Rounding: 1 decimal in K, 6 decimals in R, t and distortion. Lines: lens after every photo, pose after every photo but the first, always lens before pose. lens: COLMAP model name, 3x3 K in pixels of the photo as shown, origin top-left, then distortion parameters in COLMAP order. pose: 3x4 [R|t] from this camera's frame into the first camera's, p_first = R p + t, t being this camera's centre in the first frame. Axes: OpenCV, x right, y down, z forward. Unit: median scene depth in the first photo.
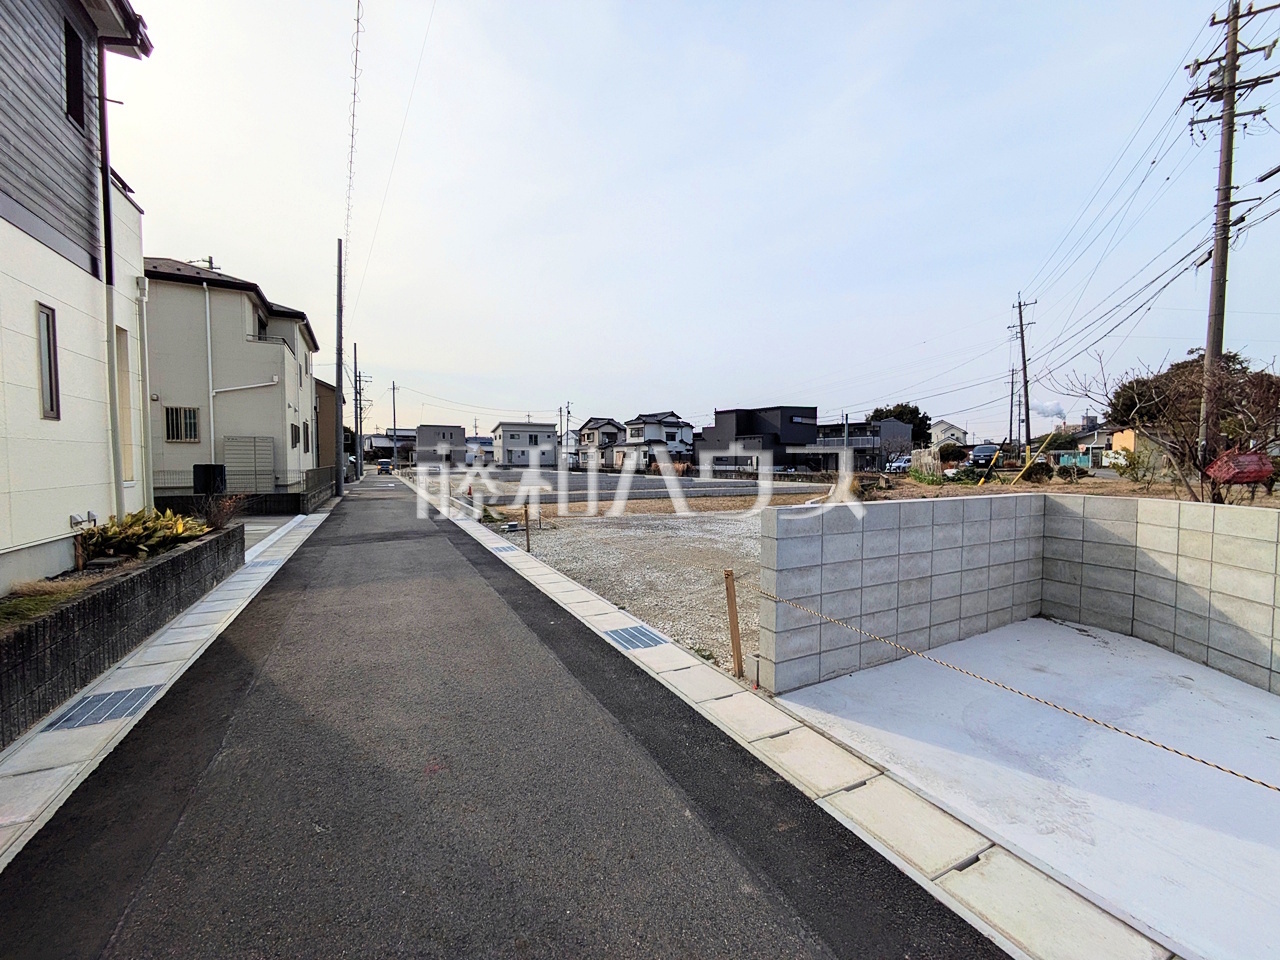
lens RADIAL K [[505.3, 0, 639.4], [0, 505.3, 481.5], [0, 0, 1]] dist [-0.001573, 0.000665]
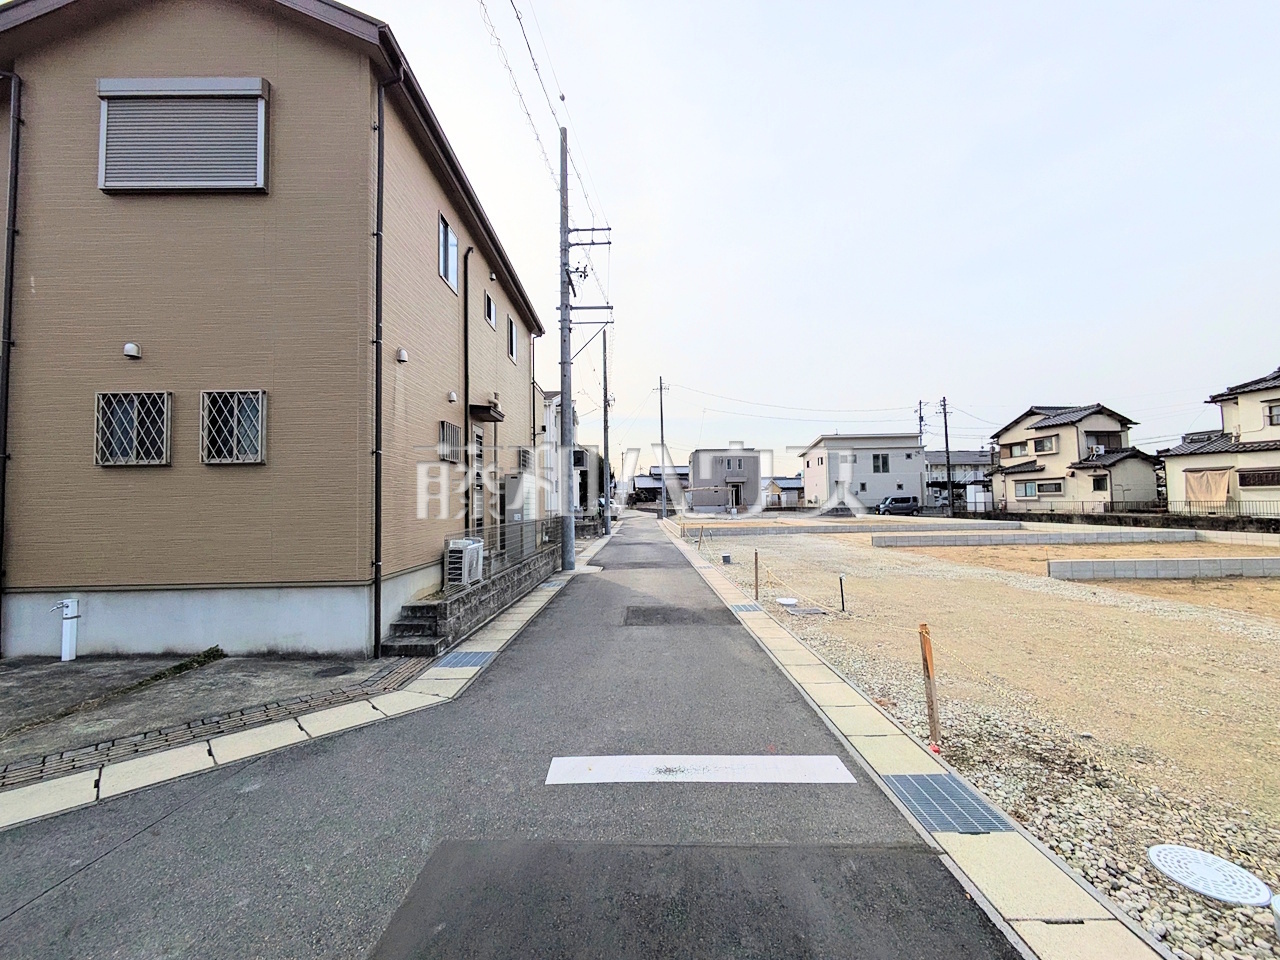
lens RADIAL K [[505.3, 0, 639.4], [0, 505.3, 481.5], [0, 0, 1]] dist [-0.001573, 0.000665]
pose [[0.884986, -0.038251, -0.464044, -0.245104], [0.000116, 0.996638, -0.081933, -0.019689], [0.465618, 0.072456, 0.882015, 0.486389]]
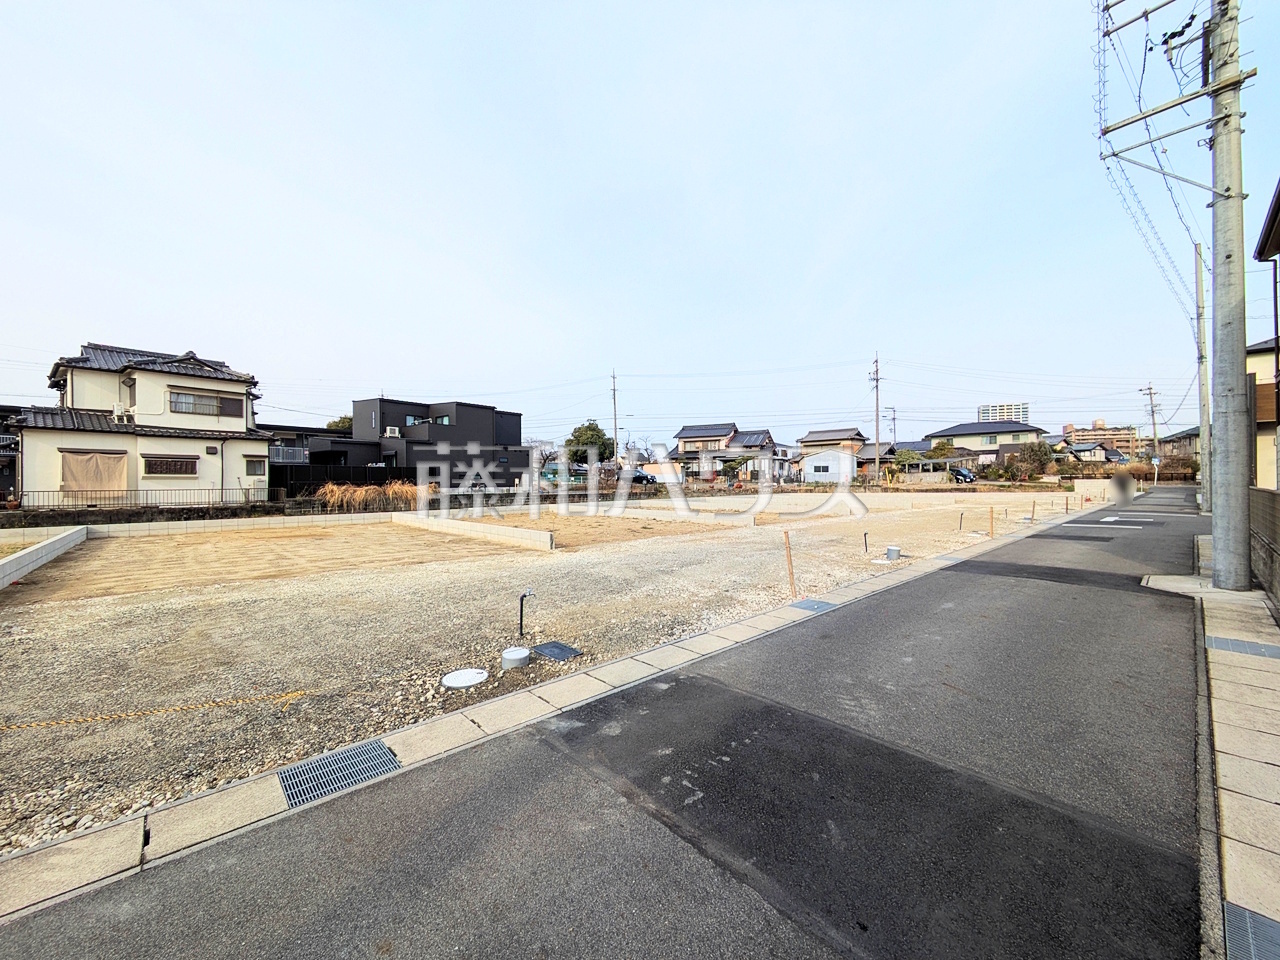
lens RADIAL K [[505.3, 0, 639.4], [0, 505.3, 481.5], [0, 0, 1]] dist [-0.001573, 0.000665]
pose [[-0.260351, 0.000367, 0.965514, -0.428053], [0.046429, 0.998848, 0.012140, -0.030274], [-0.964397, 0.047989, -0.260068, 0.789329]]
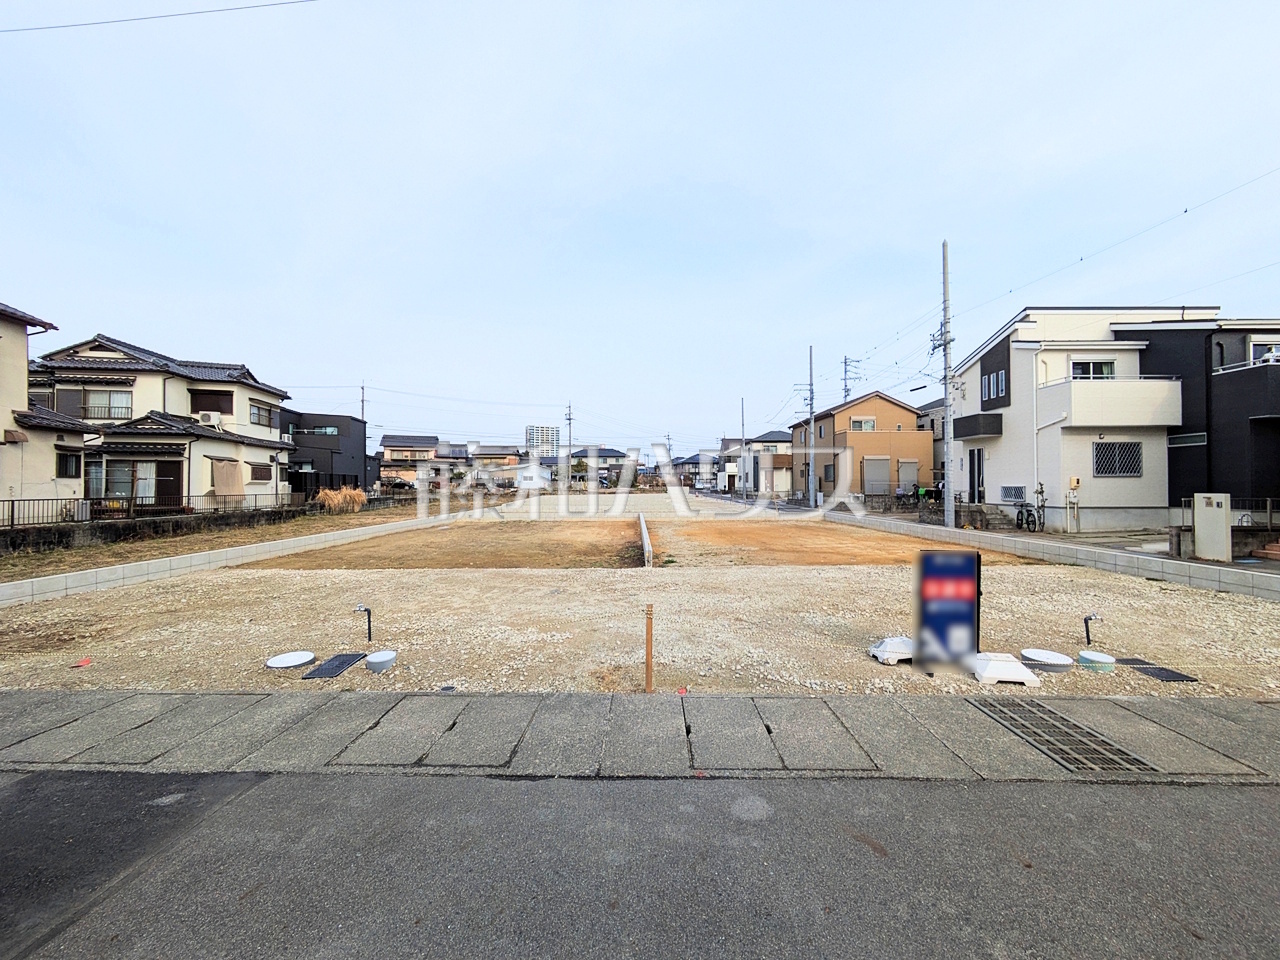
lens RADIAL K [[505.3, 0, 639.4], [0, 505.3, 481.5], [0, 0, 1]] dist [-0.001573, 0.000665]
pose [[-0.892664, 0.003799, 0.450706, -0.437837], [0.019444, 0.999358, 0.030086, -0.050452], [-0.450303, 0.035620, -0.892165, 1.207329]]
